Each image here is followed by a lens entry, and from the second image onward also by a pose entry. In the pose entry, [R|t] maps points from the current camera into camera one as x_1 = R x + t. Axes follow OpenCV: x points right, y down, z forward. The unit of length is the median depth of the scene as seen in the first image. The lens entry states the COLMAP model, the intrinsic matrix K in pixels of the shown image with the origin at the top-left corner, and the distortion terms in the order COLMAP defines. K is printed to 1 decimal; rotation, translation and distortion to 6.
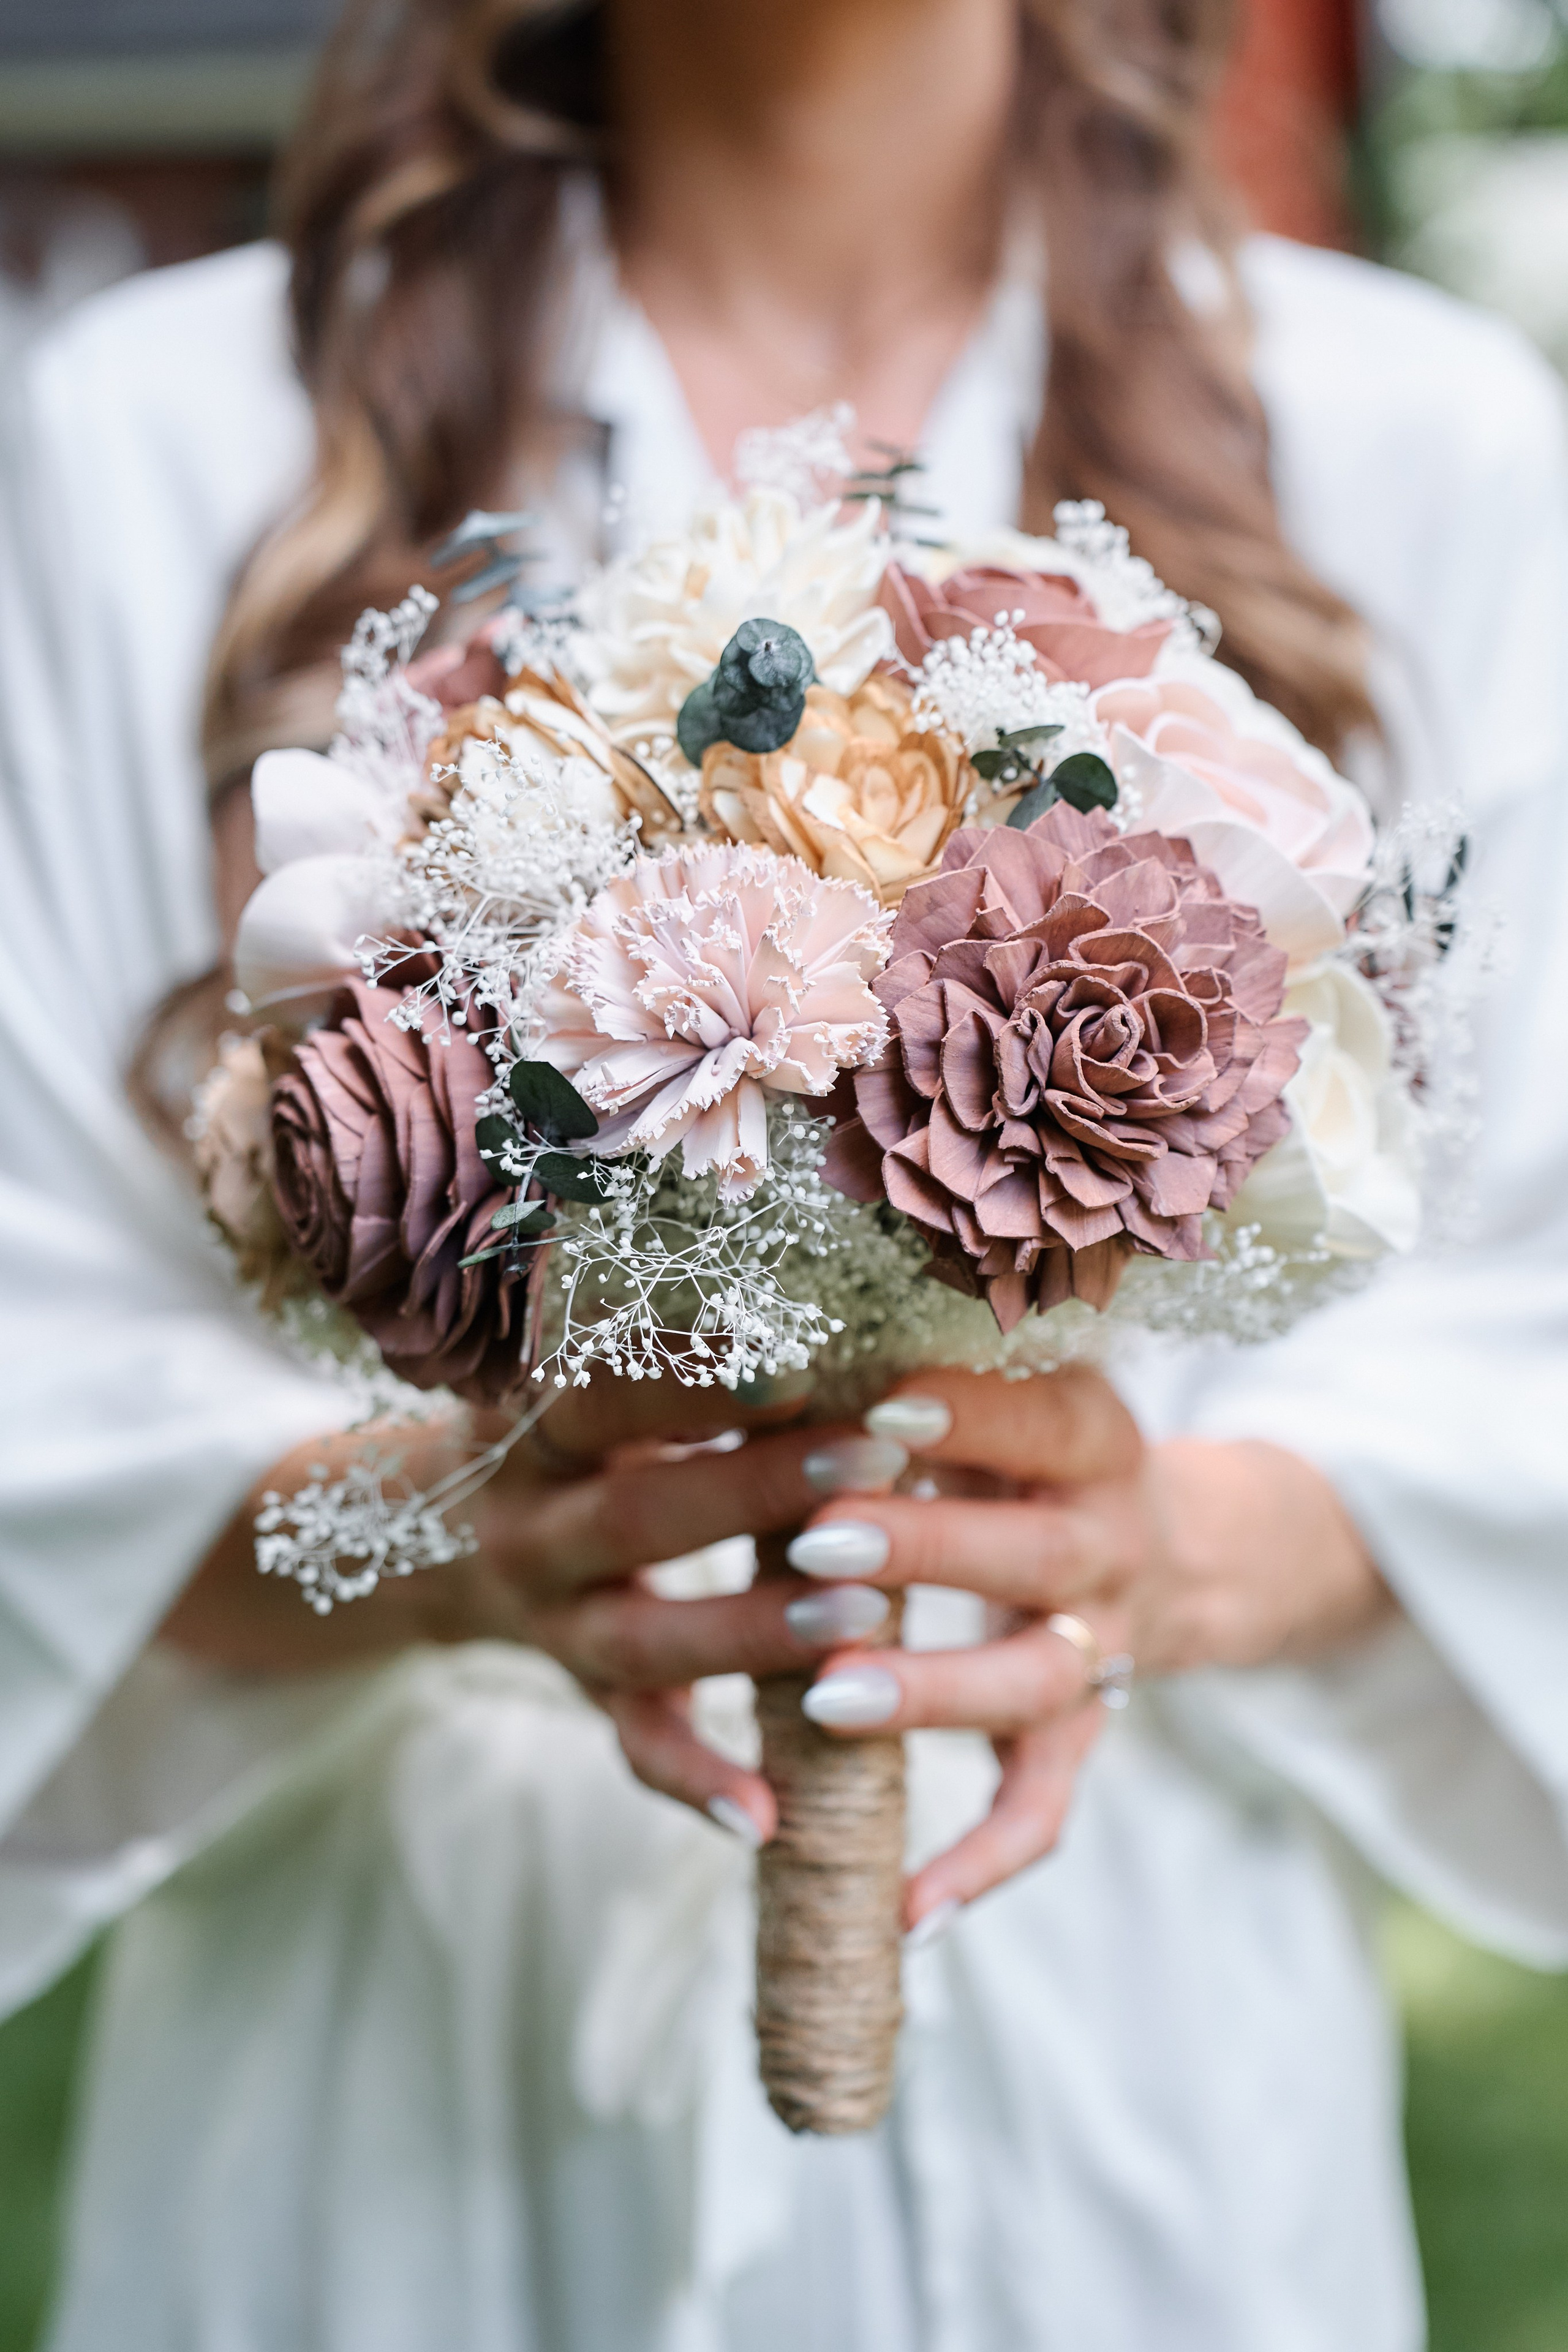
lens RADIAL K [[4340.5, 0, 784.0], [0, 4340.5, 1176.0], [0, 0, 1]] dist [0.052299, 0.058306]
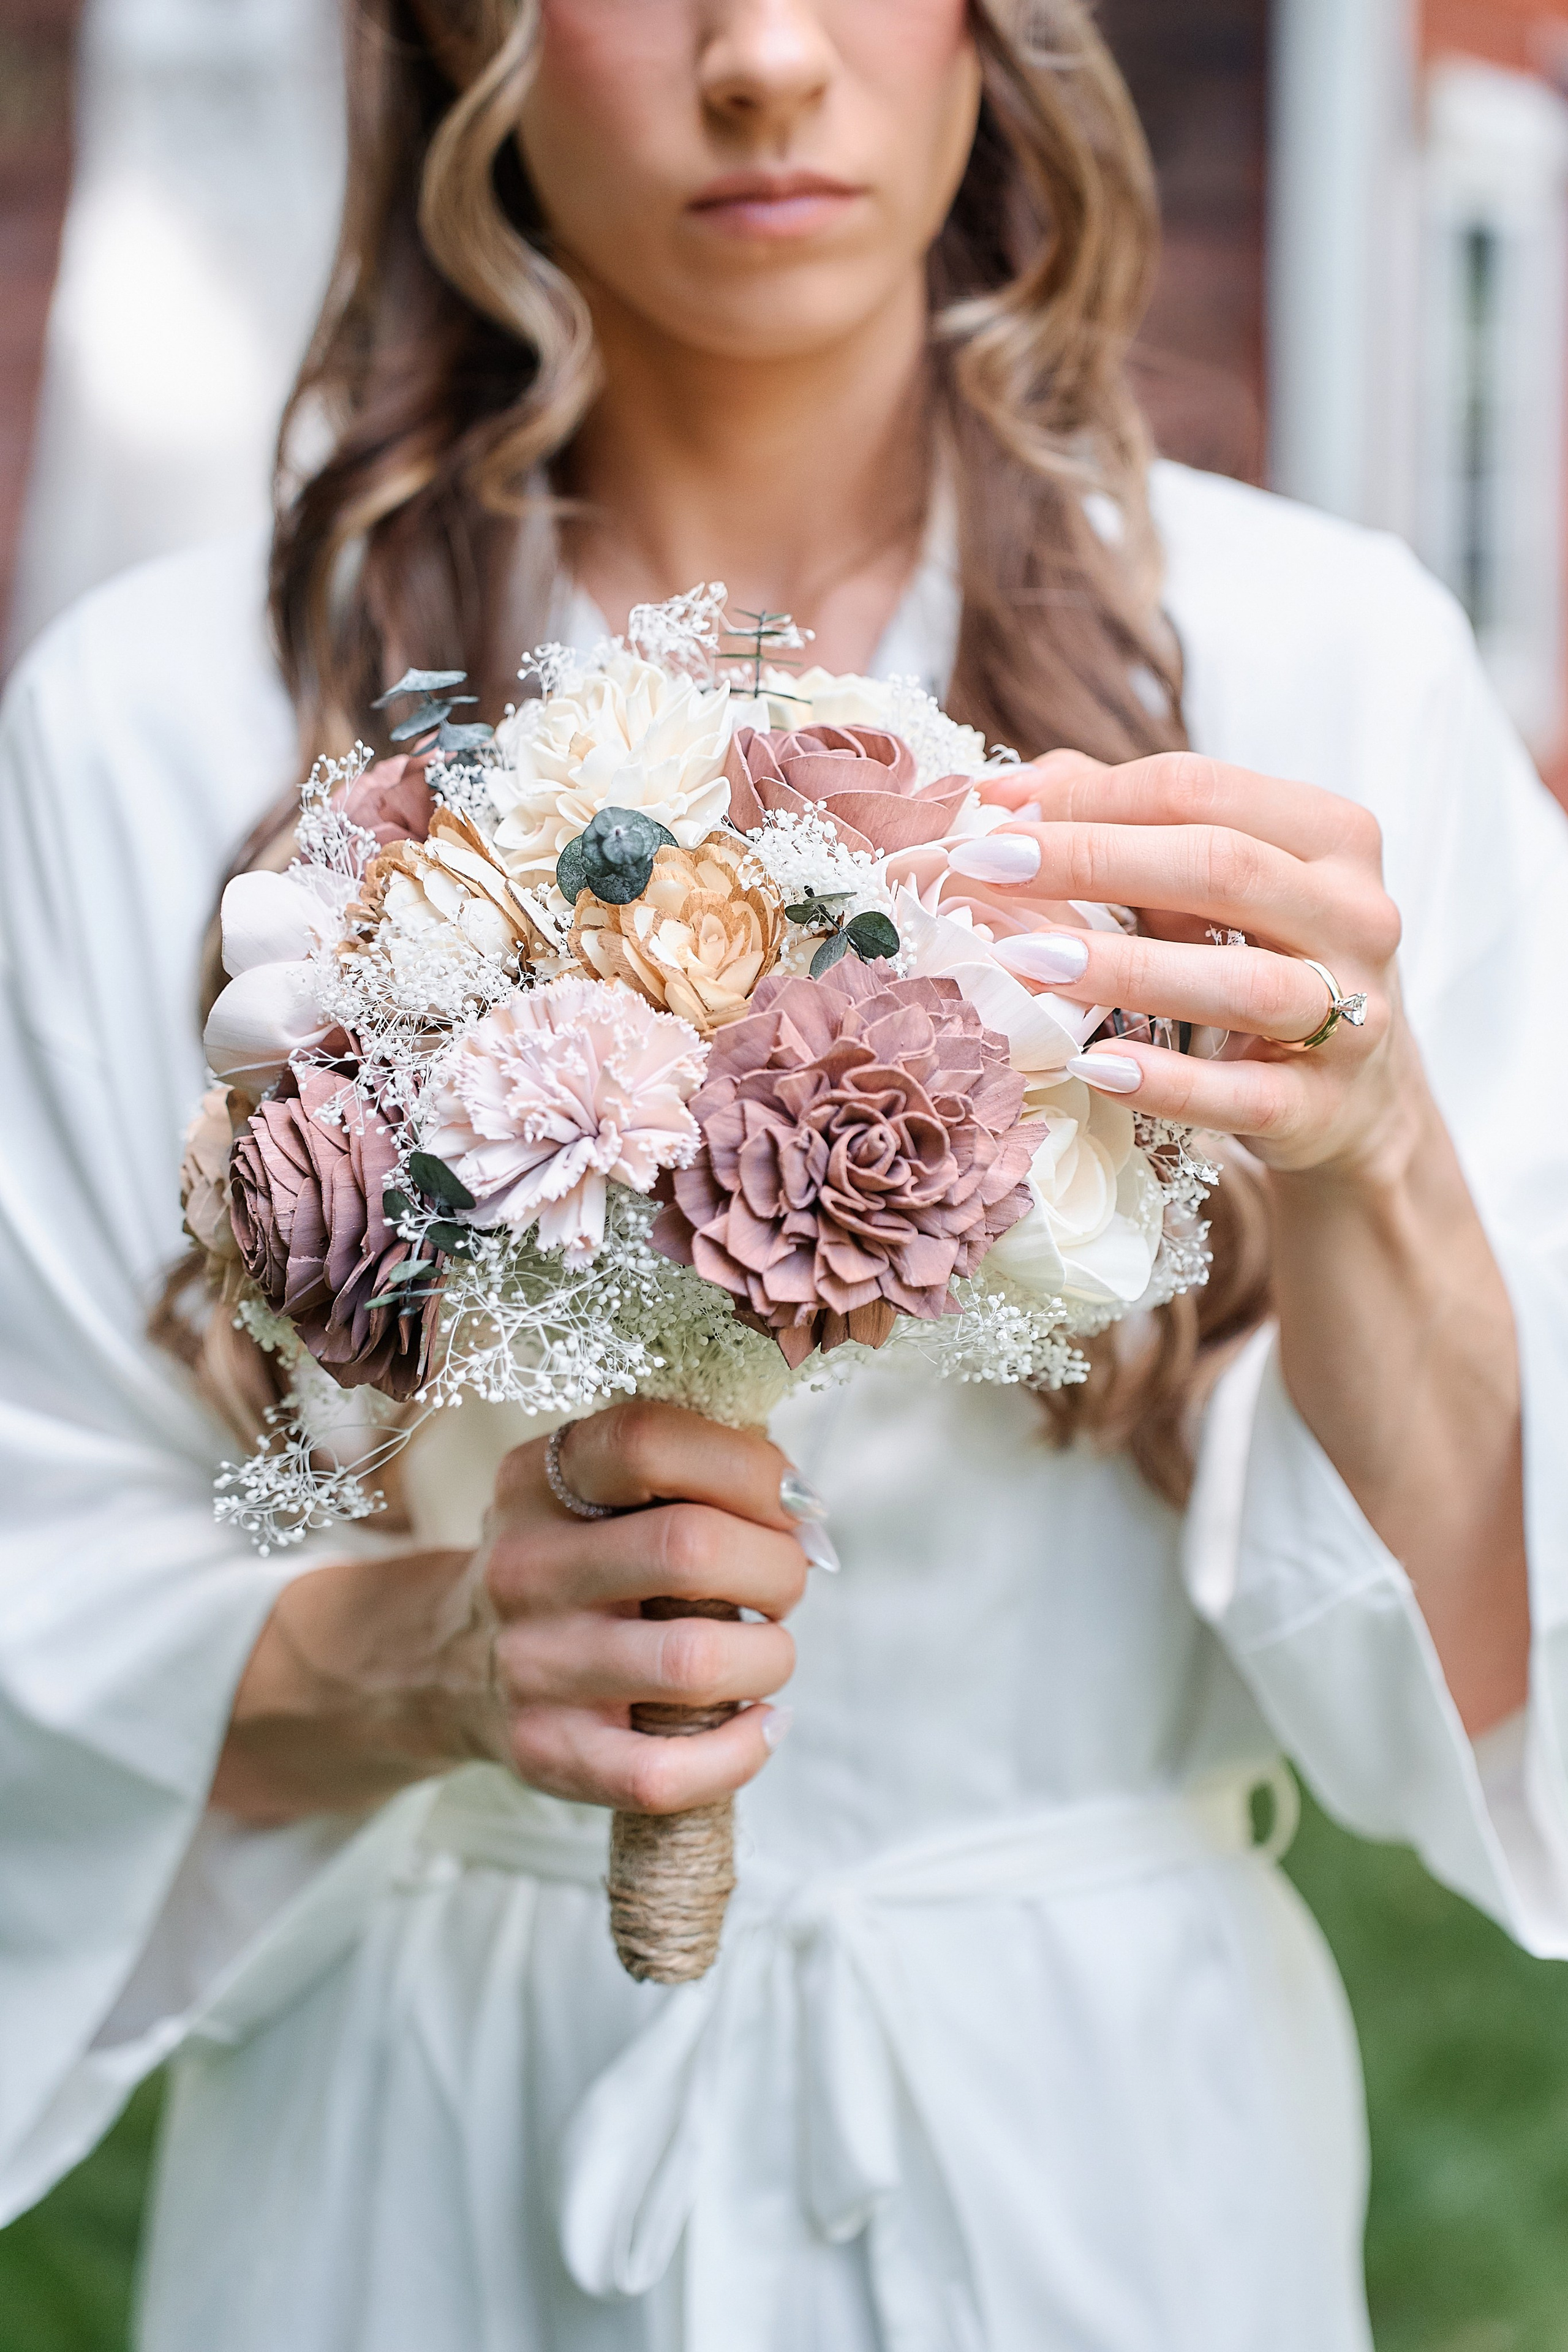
lens RADIAL K [[4375.4, 0, 784.0], [0, 4375.4, 1176.0], [0, 0, 1]] dist [-0.025707, -0.029677]
pose [[0.999504, 0.030349, -0.008421, 0.058512], [-0.029999, 0.998790, 0.038978, -0.071877], [0.009594, -0.038706, 0.999205, -0.290059]]
